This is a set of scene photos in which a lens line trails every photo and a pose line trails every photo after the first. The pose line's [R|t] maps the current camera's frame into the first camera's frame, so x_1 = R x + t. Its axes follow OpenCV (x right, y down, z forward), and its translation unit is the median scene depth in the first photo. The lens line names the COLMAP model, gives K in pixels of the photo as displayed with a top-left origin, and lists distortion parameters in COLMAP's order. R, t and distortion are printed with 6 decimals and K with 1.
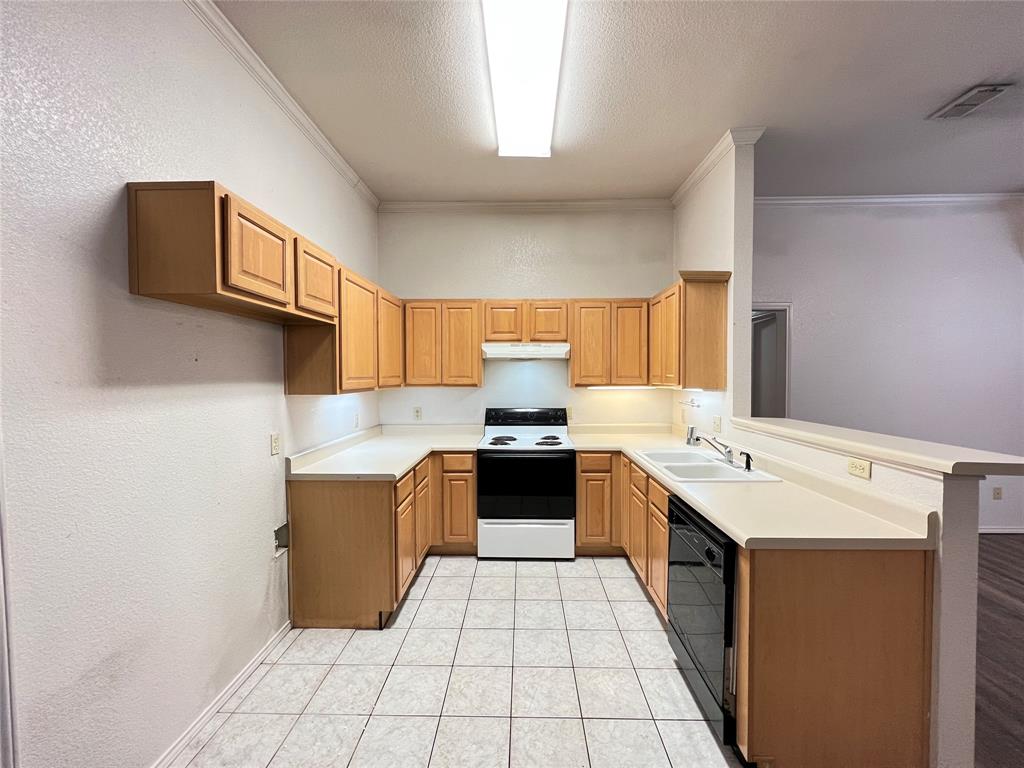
lens RADIAL K [[411.7, 0, 512.8], [0, 411.7, 384.9], [0, 0, 1]] dist [0.011305, 0.000246]
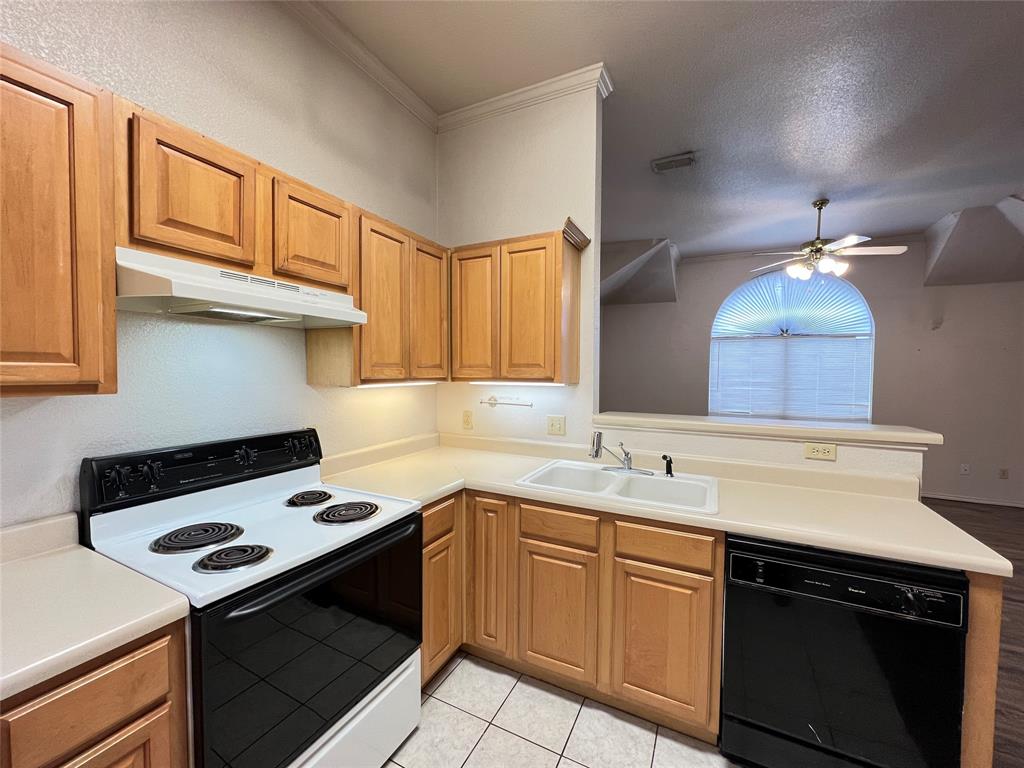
lens RADIAL K [[411.7, 0, 511.2], [0, 411.7, 386.9], [0, 0, 1]] dist [0.011305, 0.000246]
pose [[0.425514, -0.028804, 0.904493, -0.232885], [0.013133, 0.999585, 0.025654, -0.002984], [-0.904856, 0.000963, 0.425716, 0.626475]]
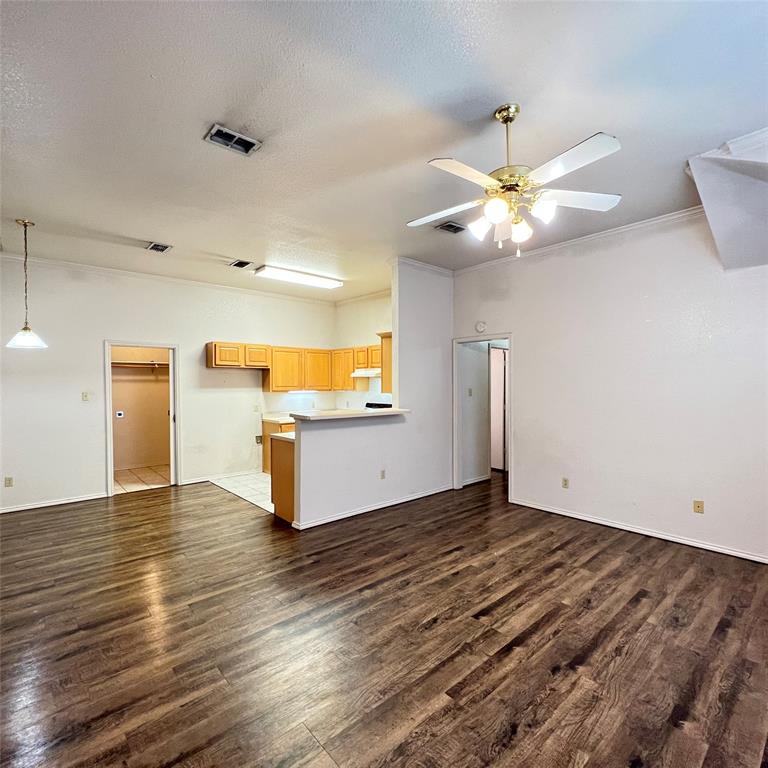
lens RADIAL K [[404.5, 0, 382.1], [0, 404.5, 382.3], [0, 0, 1]] dist [-0.005722, -0.000436]
pose [[0.682338, -0.003559, -0.731028, 1.211094], [-0.015586, 0.999690, -0.019415, -0.003238], [0.730871, 0.024642, 0.682071, -0.195118]]
